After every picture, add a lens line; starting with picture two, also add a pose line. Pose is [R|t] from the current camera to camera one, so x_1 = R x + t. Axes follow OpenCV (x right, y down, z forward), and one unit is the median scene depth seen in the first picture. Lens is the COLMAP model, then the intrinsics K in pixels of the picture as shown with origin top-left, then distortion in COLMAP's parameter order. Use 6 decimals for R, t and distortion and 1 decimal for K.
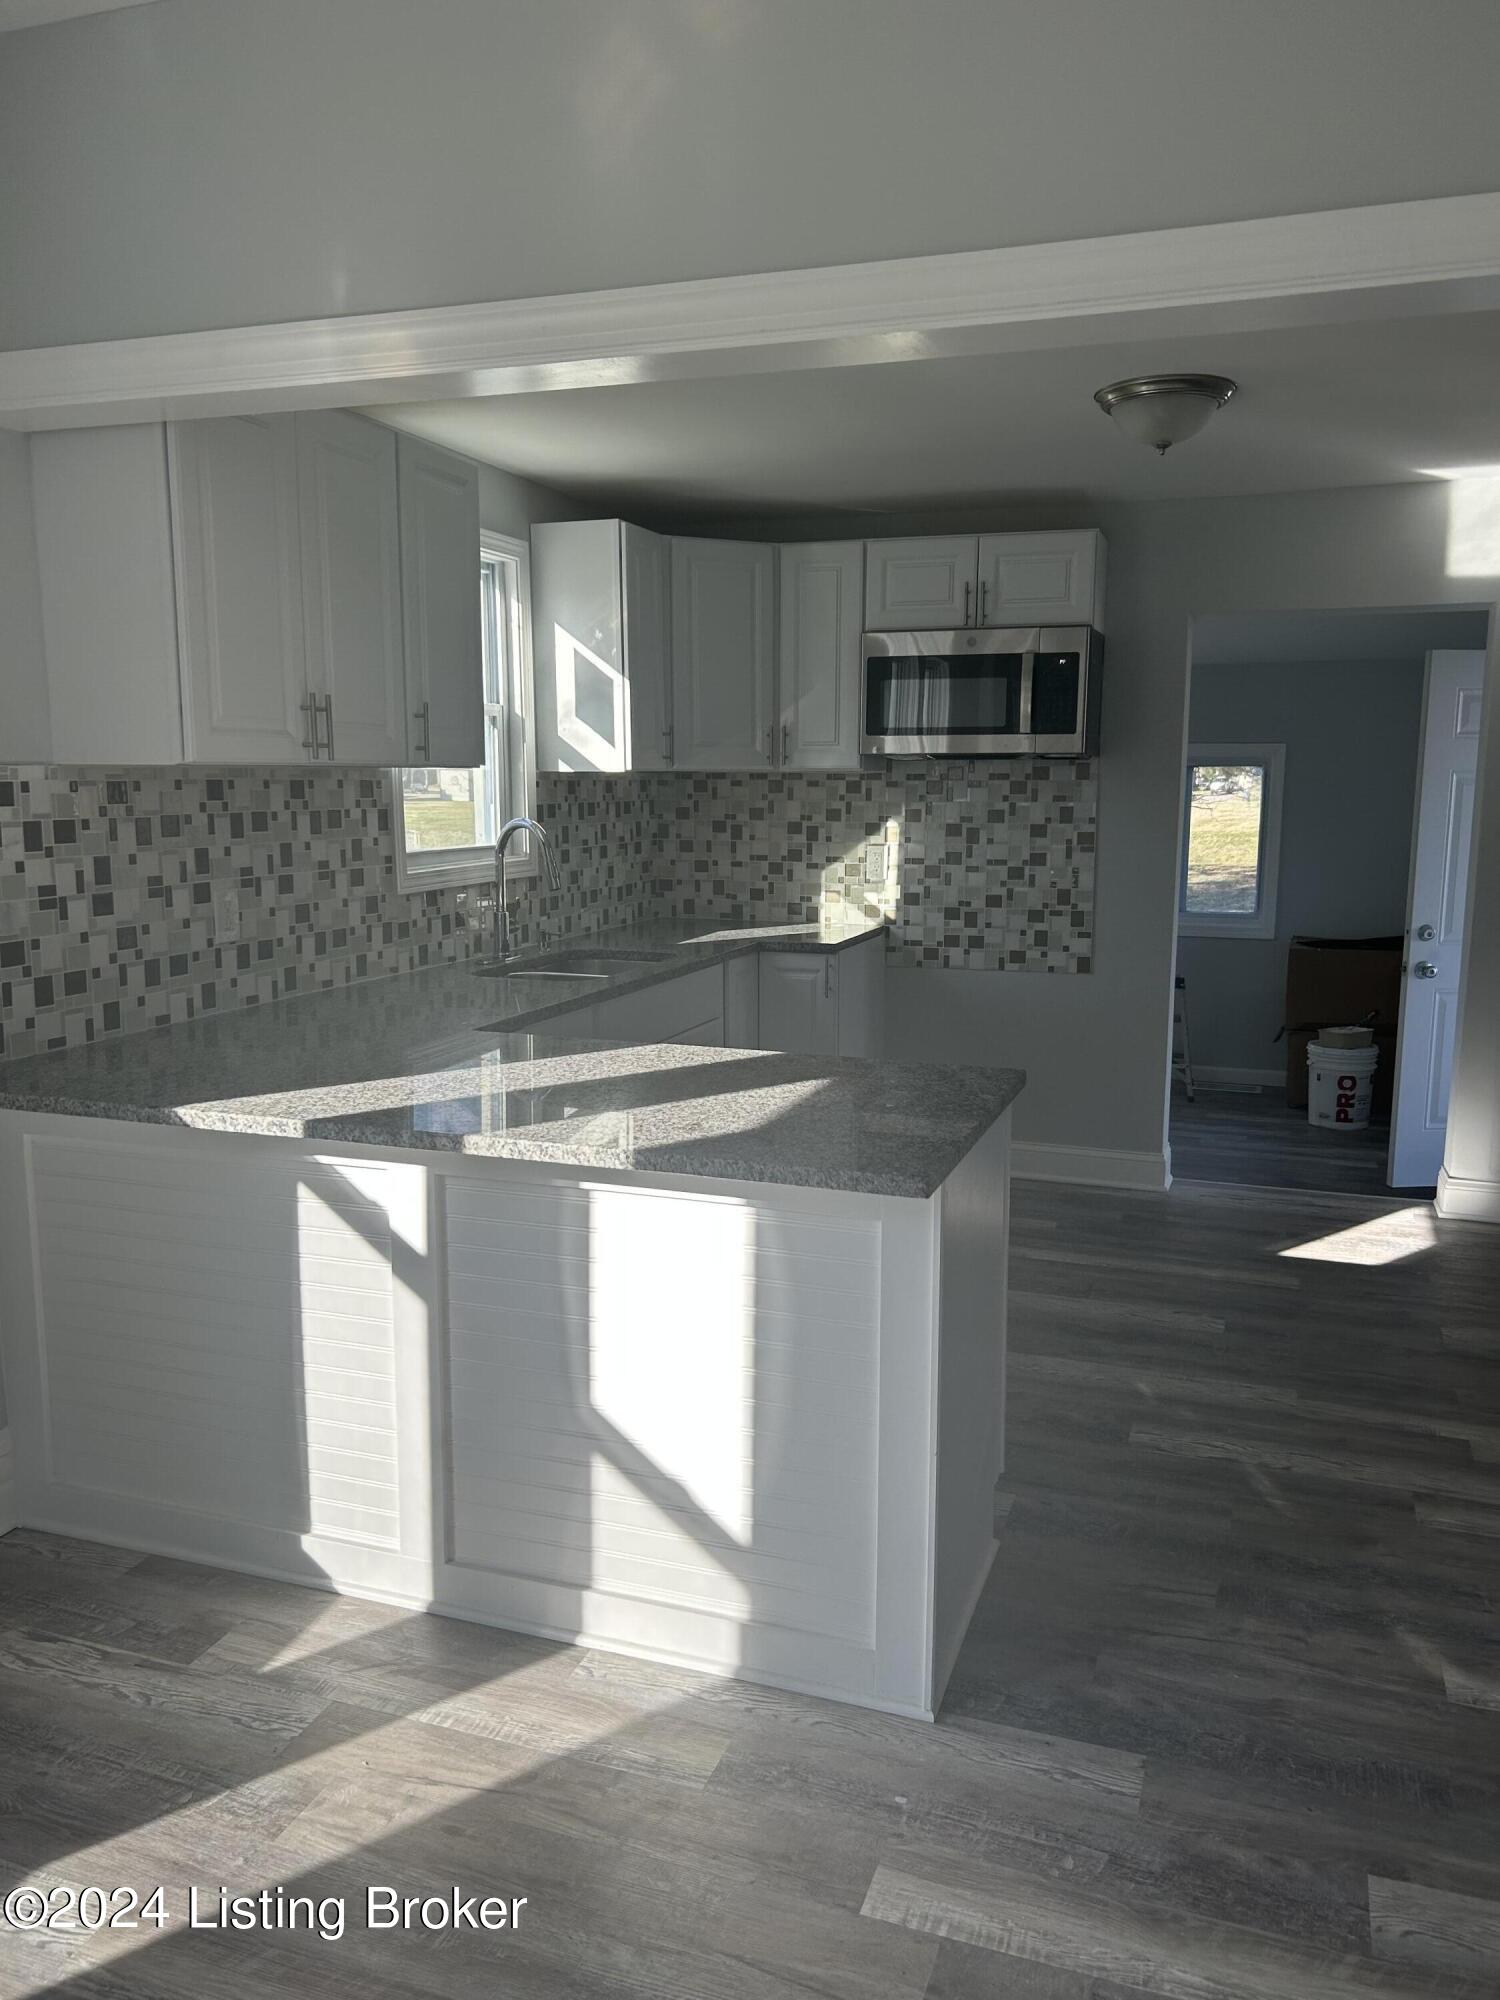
lens RADIAL K [[1510.2, 0, 784.0], [0, 1510.2, 1004.9], [0, 0, 1]] dist [0.115992, -0.296349]
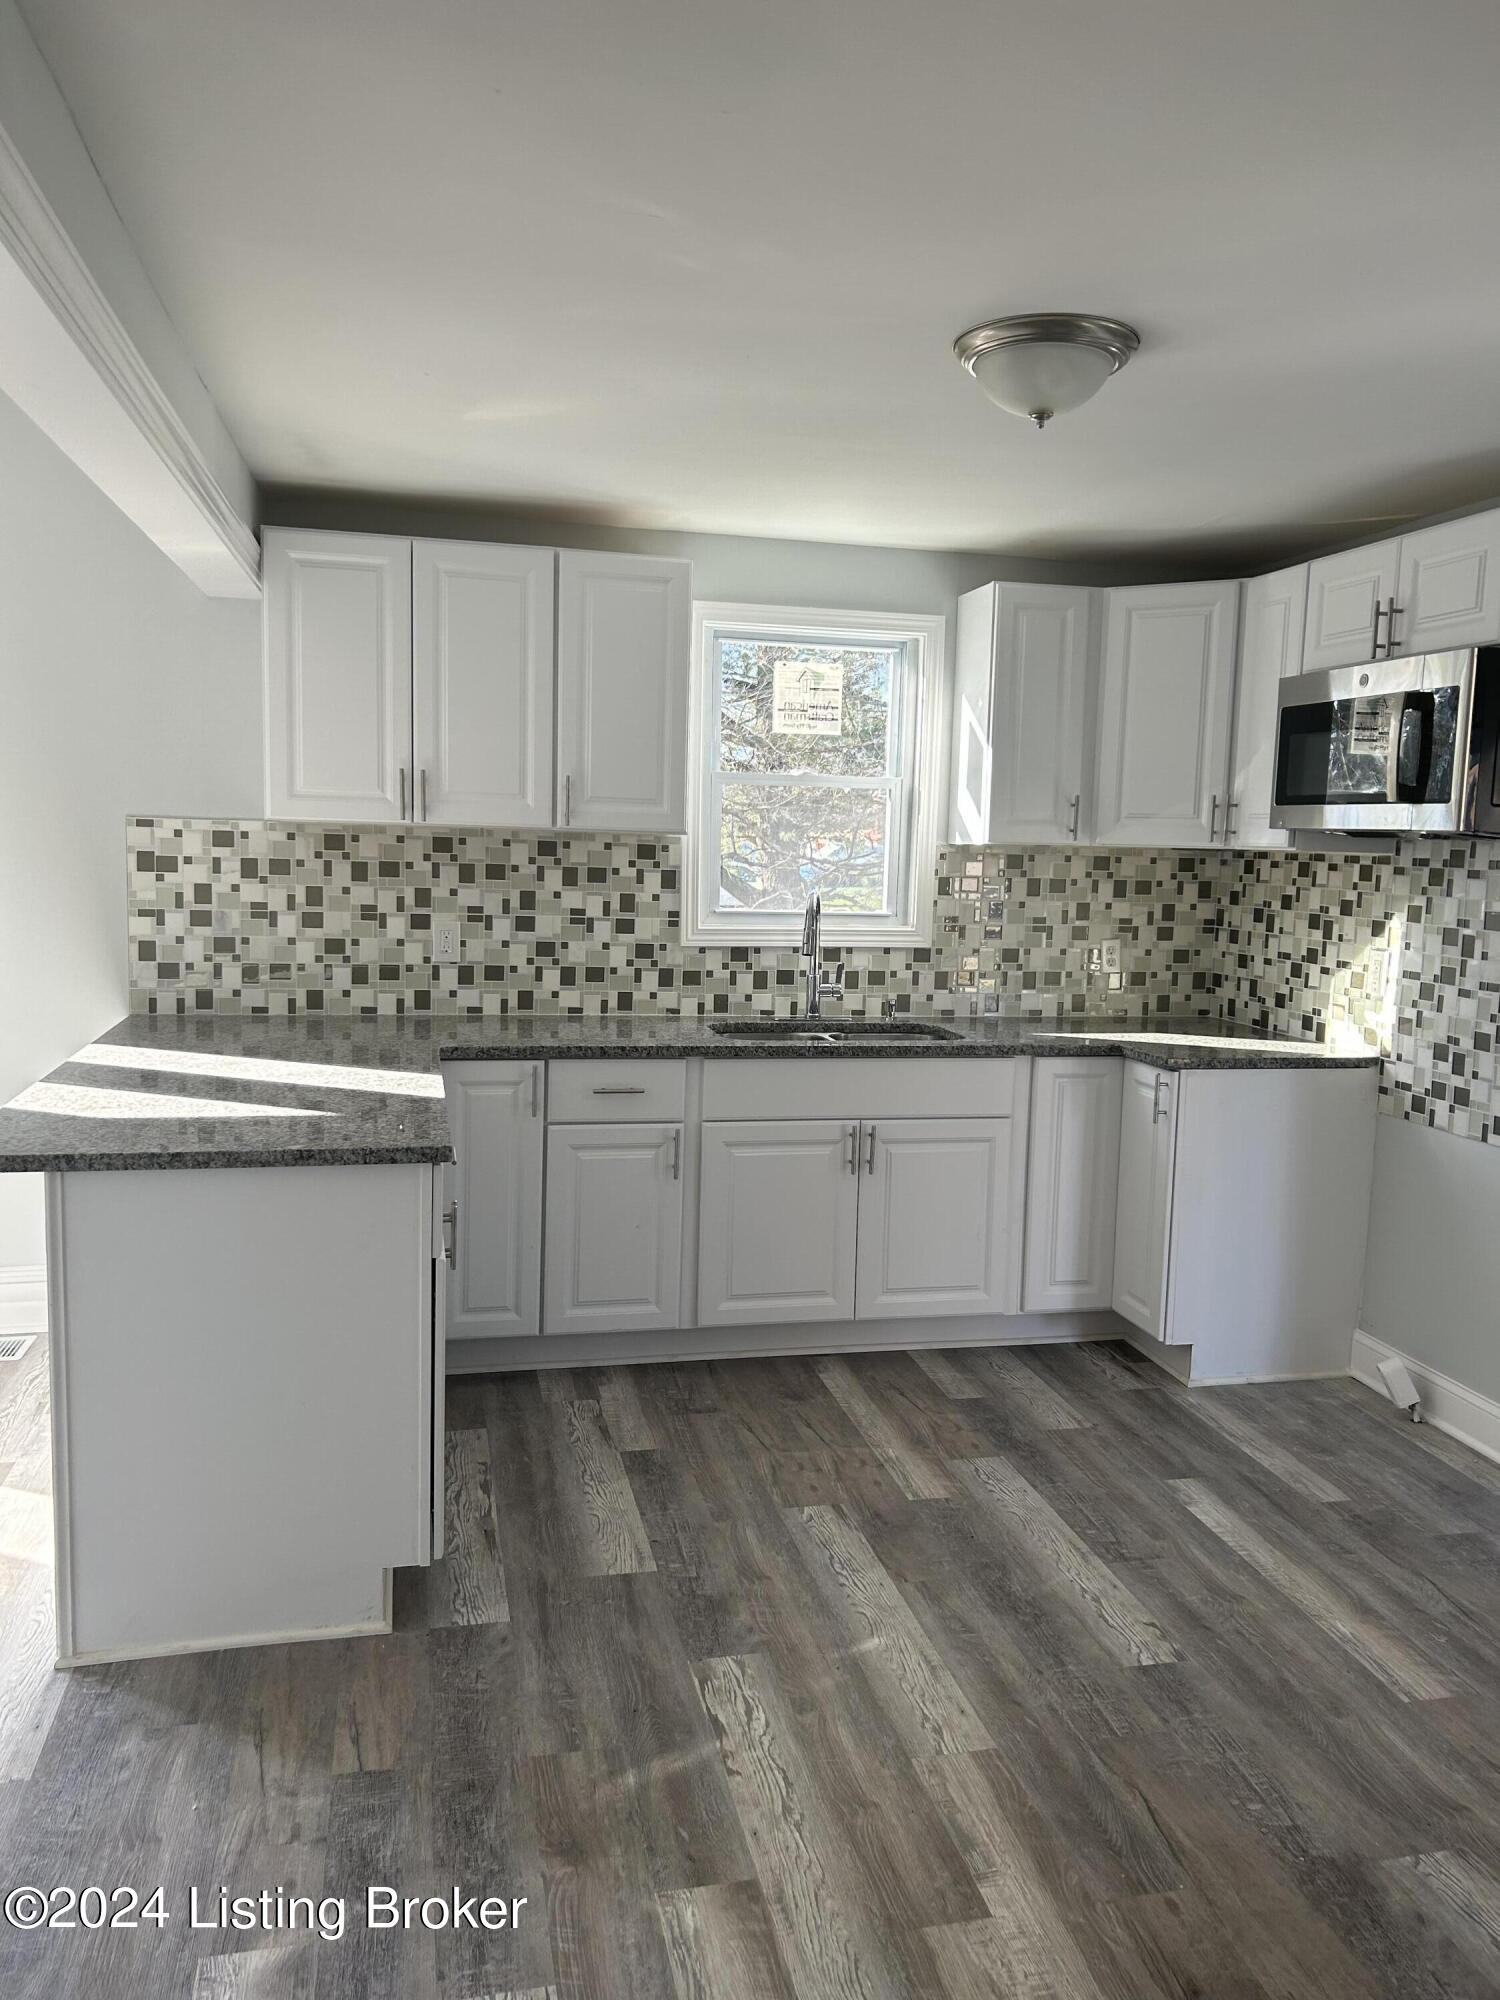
lens RADIAL K [[1525.6, 0, 750.0], [0, 1525.6, 1000.0], [0, 0, 1]] dist [0.111893, -0.200575]
pose [[0.523554, 0.106018, -0.845371, 0.561676], [-0.155846, 0.987404, 0.027312, -0.054498], [0.837618, 0.117448, 0.533481, 0.336874]]
